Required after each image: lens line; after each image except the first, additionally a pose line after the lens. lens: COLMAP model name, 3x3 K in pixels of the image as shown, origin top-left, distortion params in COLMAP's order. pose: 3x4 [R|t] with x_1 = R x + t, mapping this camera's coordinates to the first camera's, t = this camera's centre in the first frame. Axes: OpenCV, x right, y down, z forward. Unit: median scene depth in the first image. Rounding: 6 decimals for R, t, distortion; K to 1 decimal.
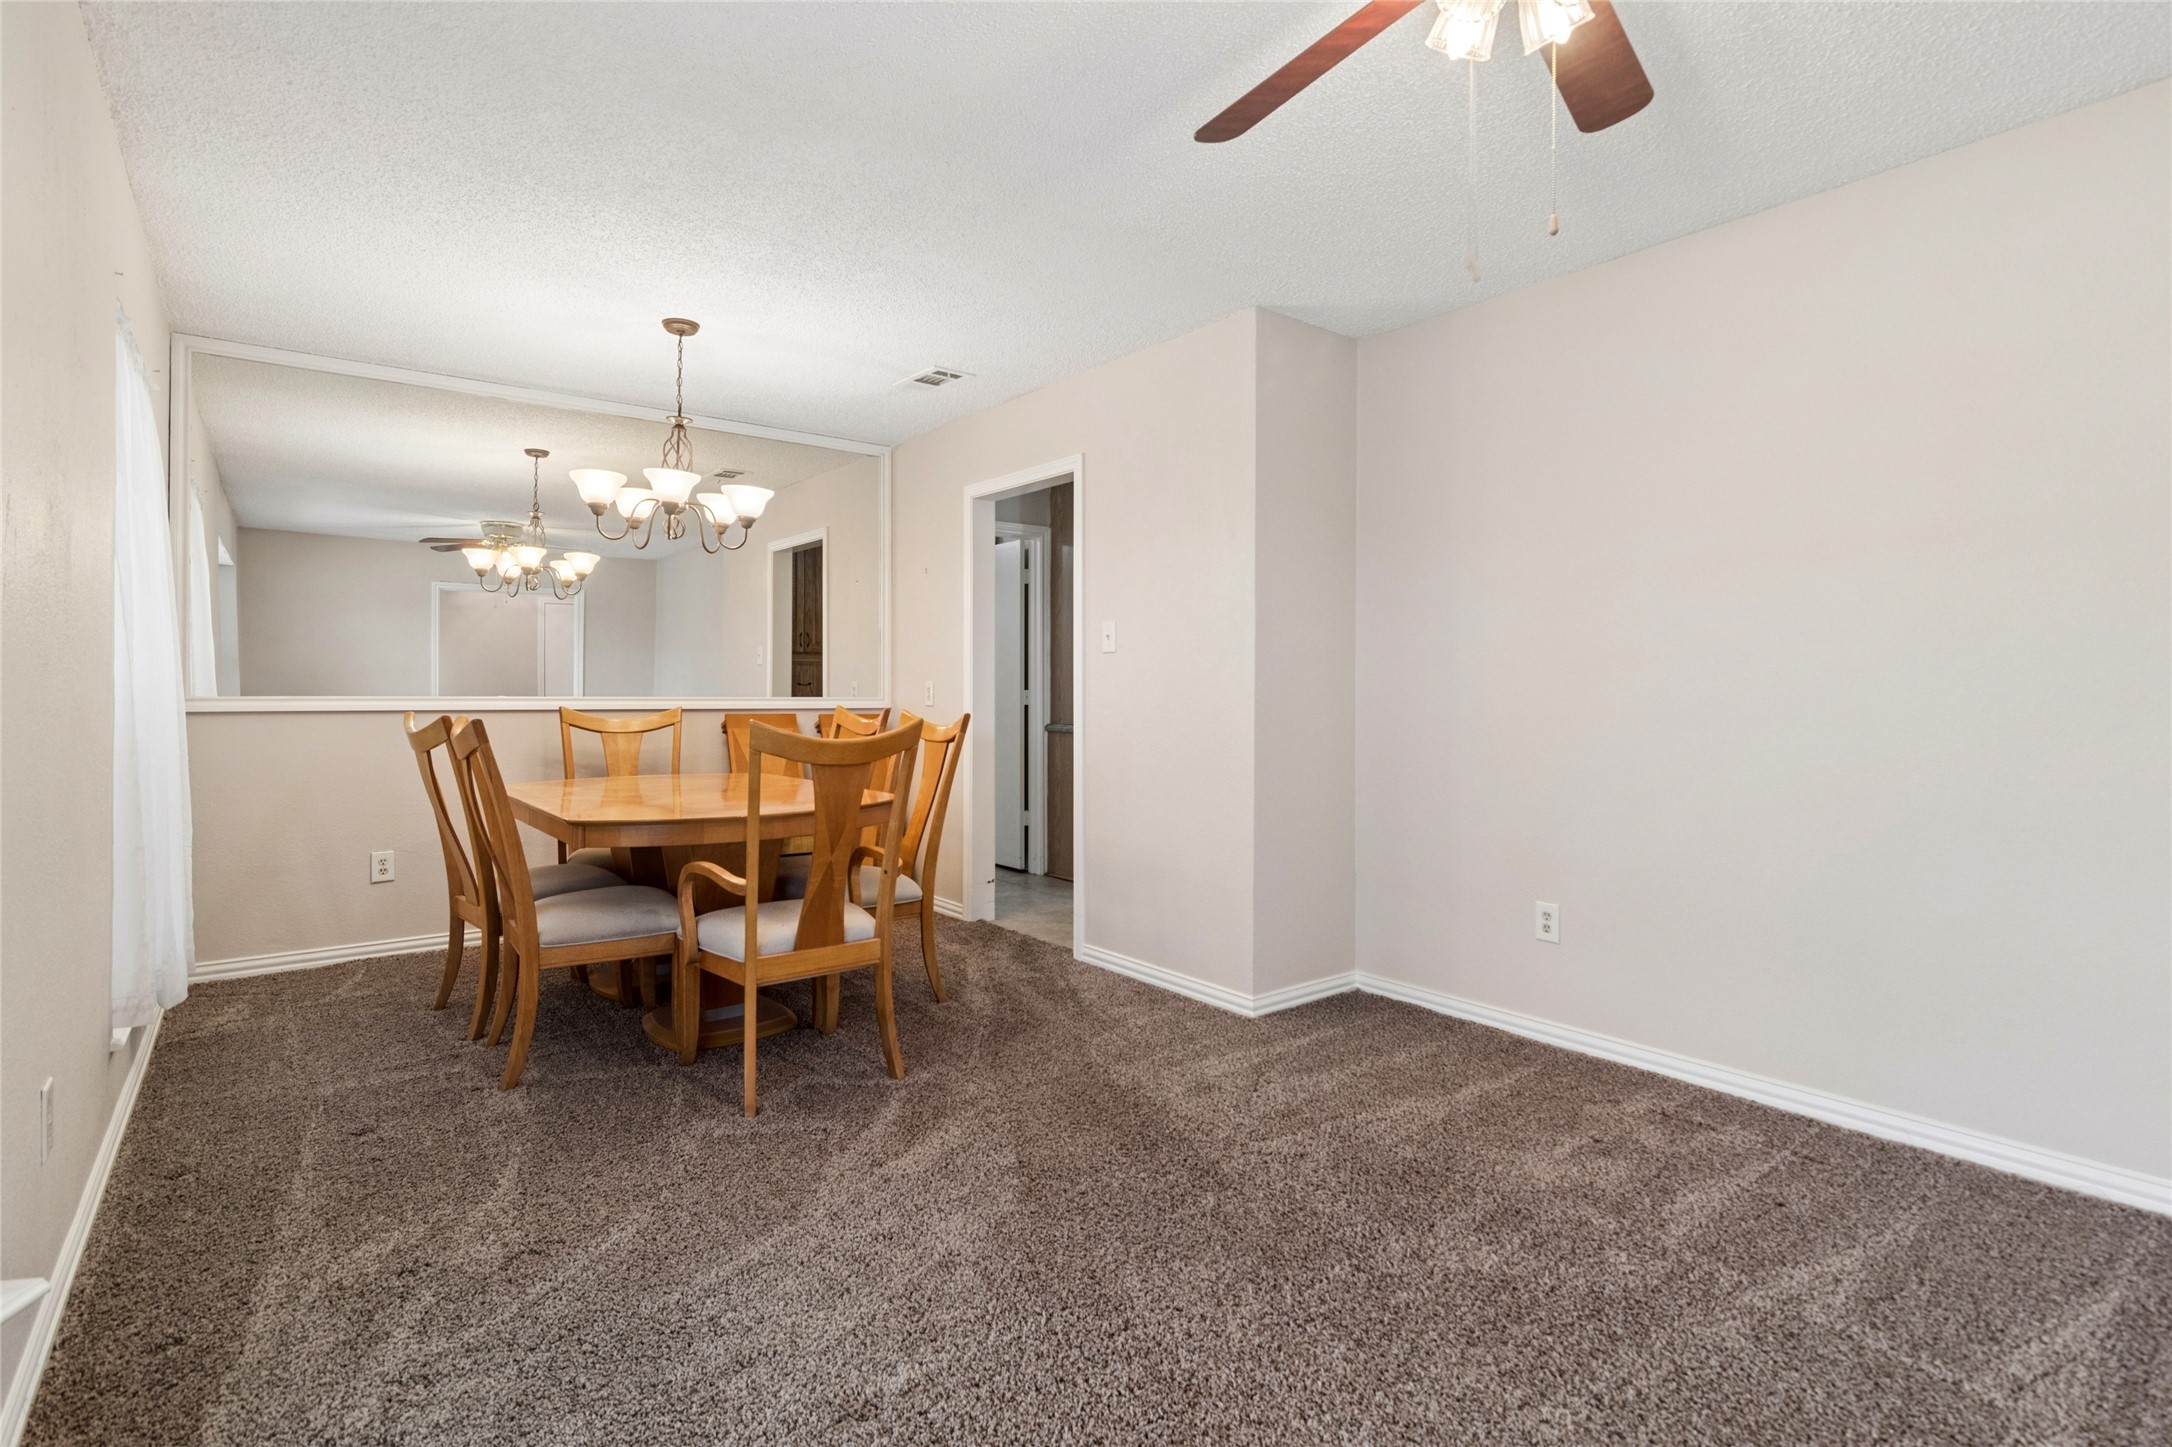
lens RADIAL K [[1051.7, 0, 1105.9], [0, 1051.7, 684.8], [0, 0, 1]] dist [-0.003054, -0.001348]
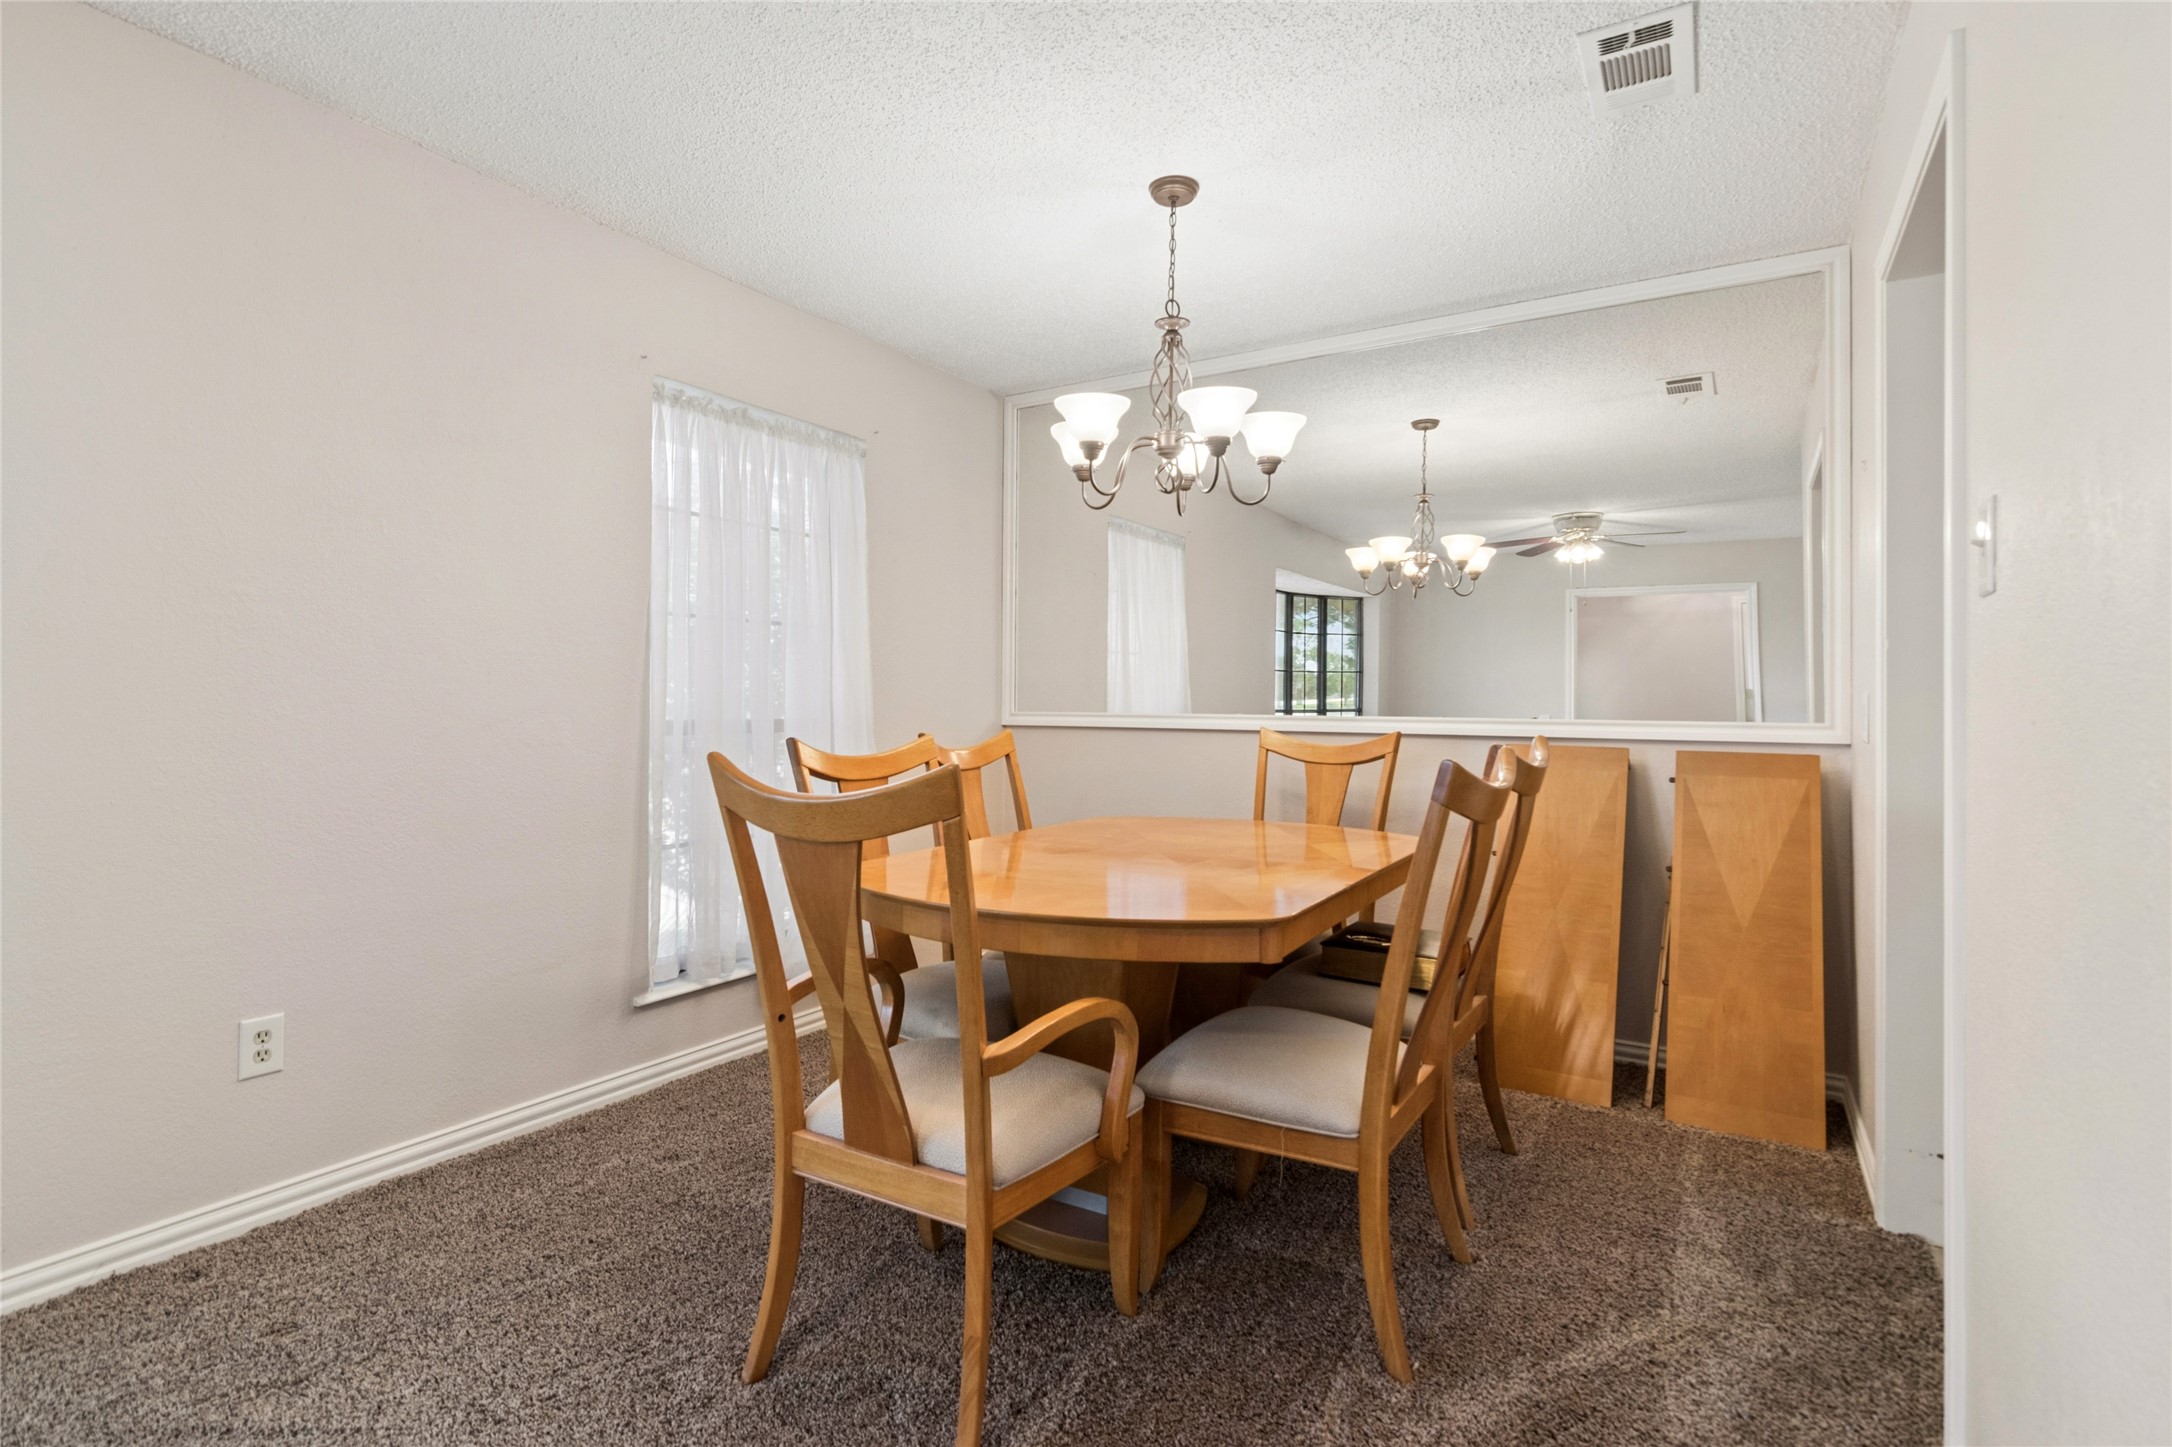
lens RADIAL K [[1051.7, 0, 1087.5], [0, 1051.7, 713.4], [0, 0, 1]] dist [-0.003054, -0.001348]
pose [[0.338125, 0.005984, -0.941082, 0.245584], [0.002046, 0.999973, 0.007094, 0.005046], [0.941099, -0.004325, 0.338103, 0.743048]]
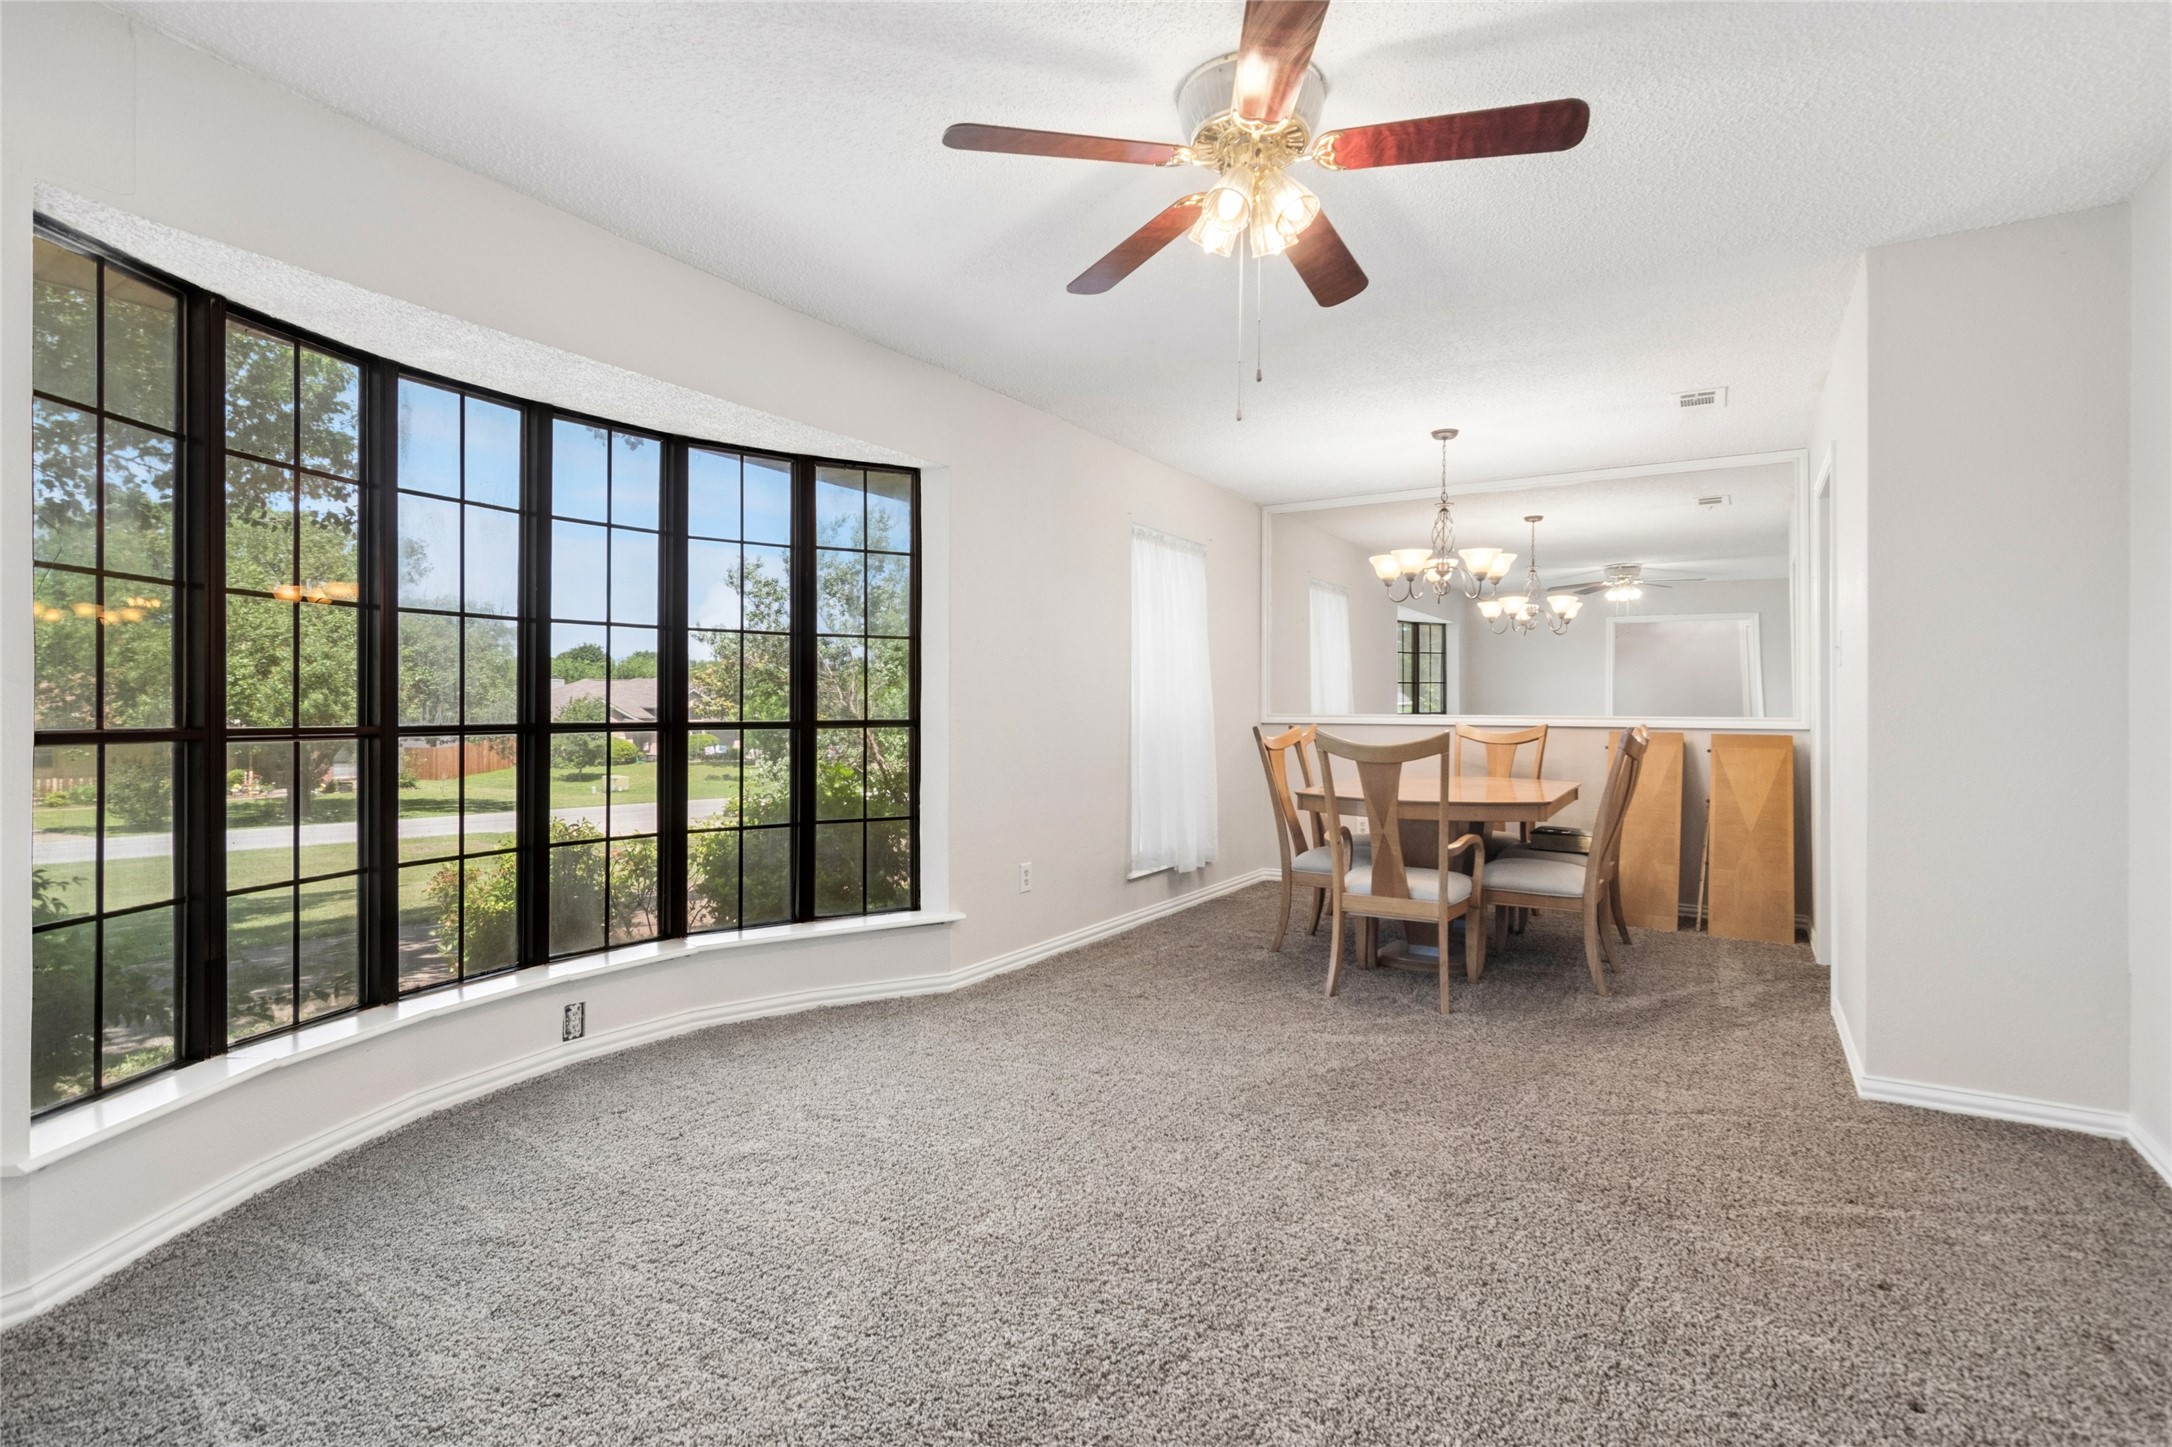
lens RADIAL K [[1051.7, 0, 1090.2], [0, 1051.7, 714.4], [0, 0, 1]] dist [-0.003054, -0.001348]
pose [[0.337805, 0.002252, -0.941213, 0.715860], [0.004998, 0.999979, 0.004187, 0.003634], [0.941203, -0.006118, 0.337787, 0.140488]]
